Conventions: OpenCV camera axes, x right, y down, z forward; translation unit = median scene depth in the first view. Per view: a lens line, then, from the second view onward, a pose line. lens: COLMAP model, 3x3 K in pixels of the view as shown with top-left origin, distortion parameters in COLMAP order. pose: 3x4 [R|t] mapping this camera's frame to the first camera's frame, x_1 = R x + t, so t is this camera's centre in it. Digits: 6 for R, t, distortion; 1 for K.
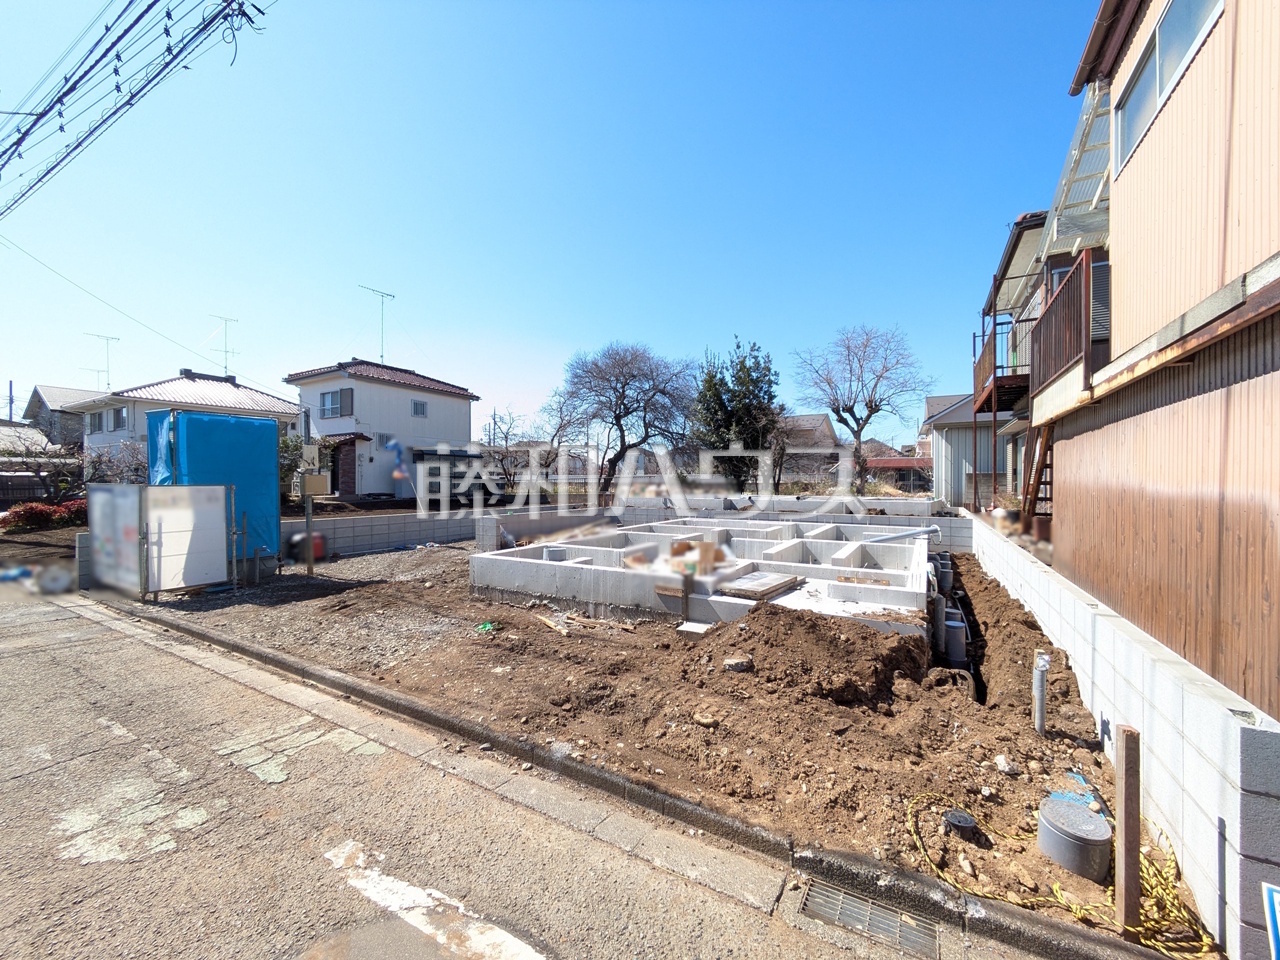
lens RADIAL K [[503.8, 0, 637.1], [0, 503.8, 485.7], [0, 0, 1]] dist [-0.005858, 0.003269]
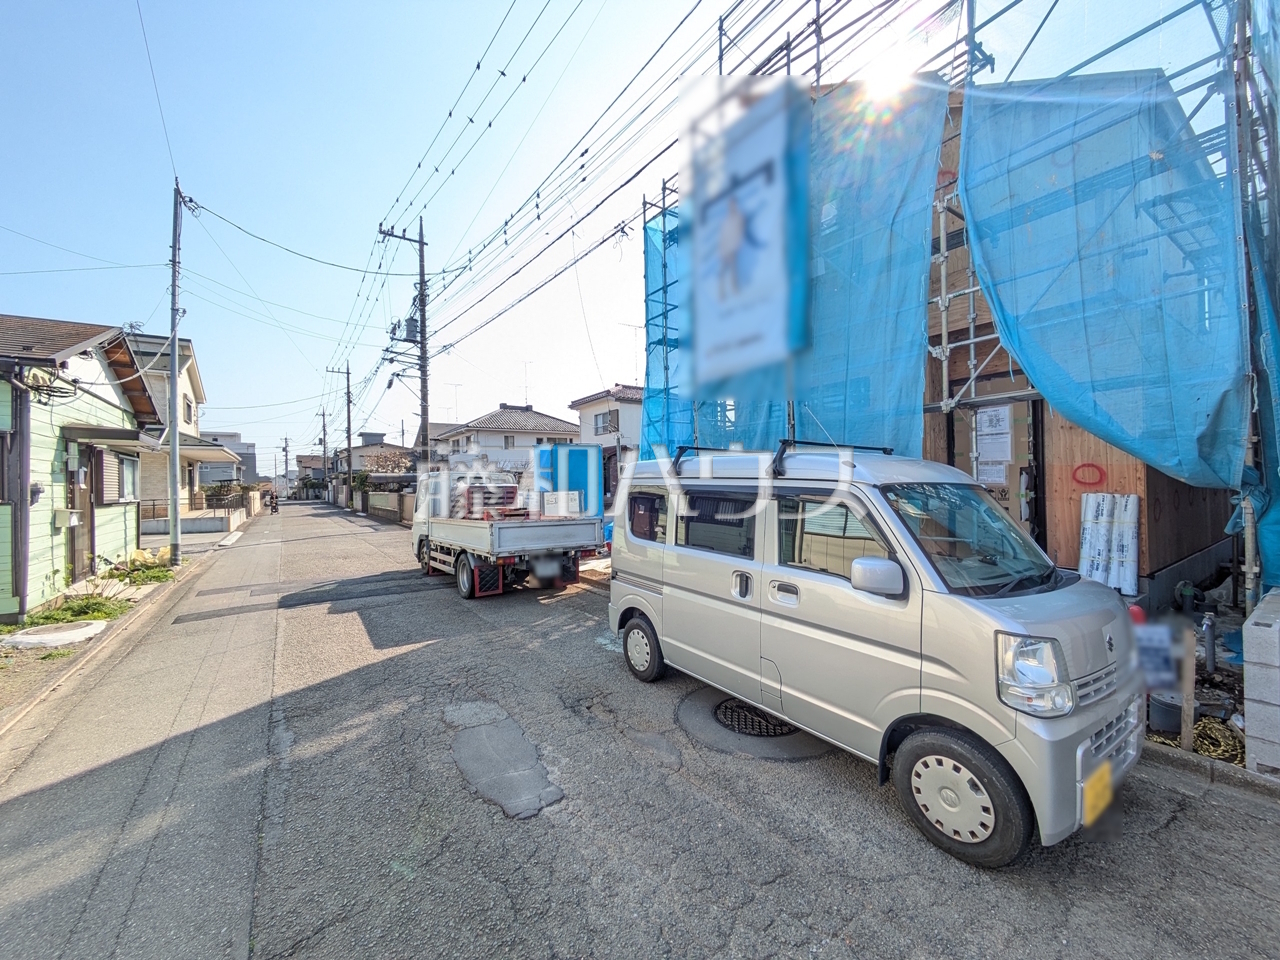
lens RADIAL K [[503.8, 0, 639.3], [0, 503.8, 488.3], [0, 0, 1]] dist [-0.005858, 0.003269]
pose [[0.906421, -0.014853, -0.422114, 0.005159], [0.018345, 0.999823, 0.004212, -0.007575], [0.421976, -0.011561, 0.906533, -0.211246]]
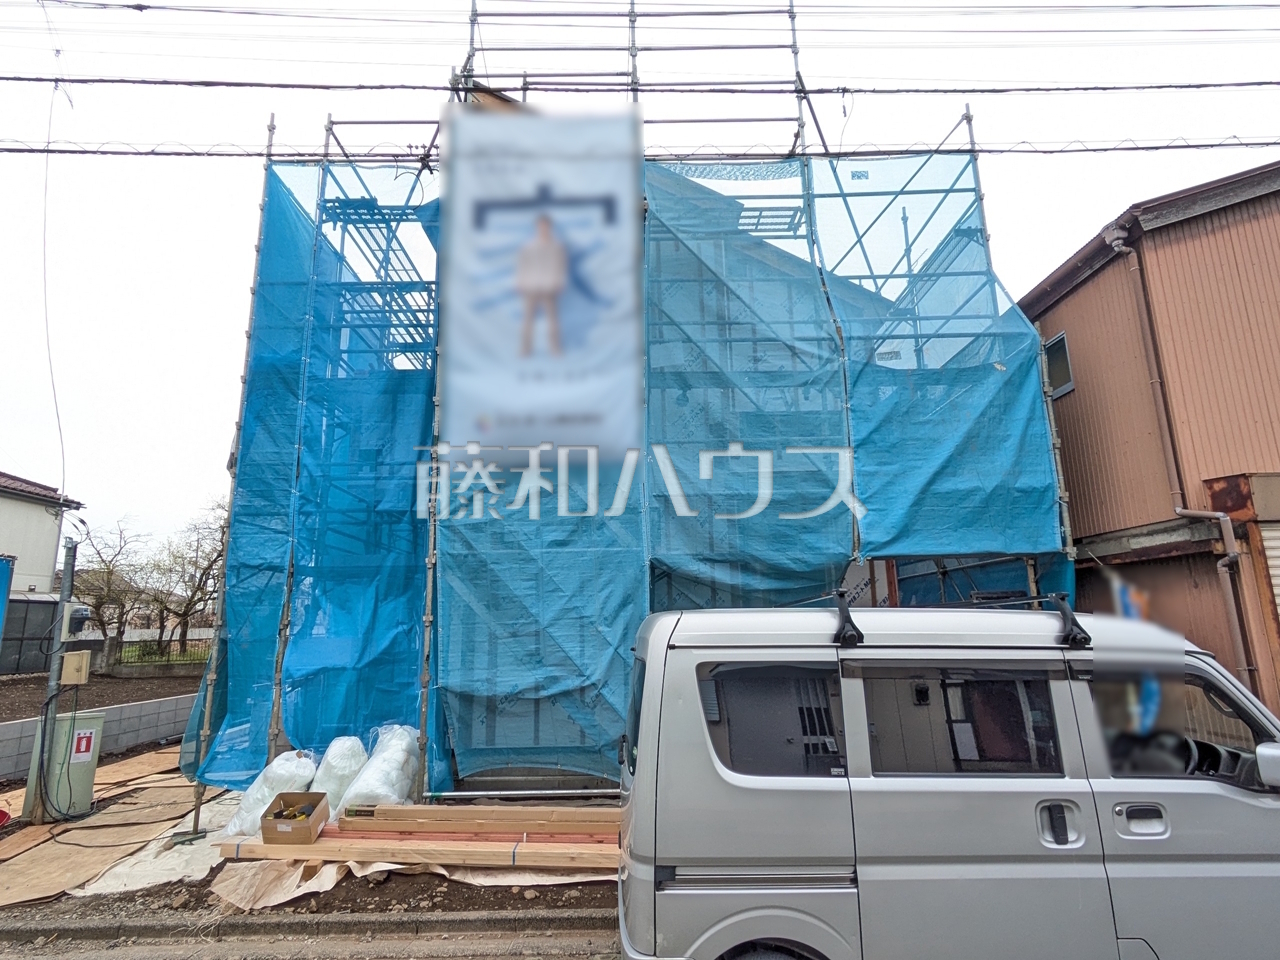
lens RADIAL K [[673.6, 0, 636.0], [0, 673.6, 490.1], [0, 0, 1]] dist [0.007168, -0.001202]
pose [[0.864769, 0.081197, 0.495561, -0.348408], [0.024541, 0.978829, -0.203204, -0.020829], [-0.501569, 0.187886, 0.844469, -0.062850]]
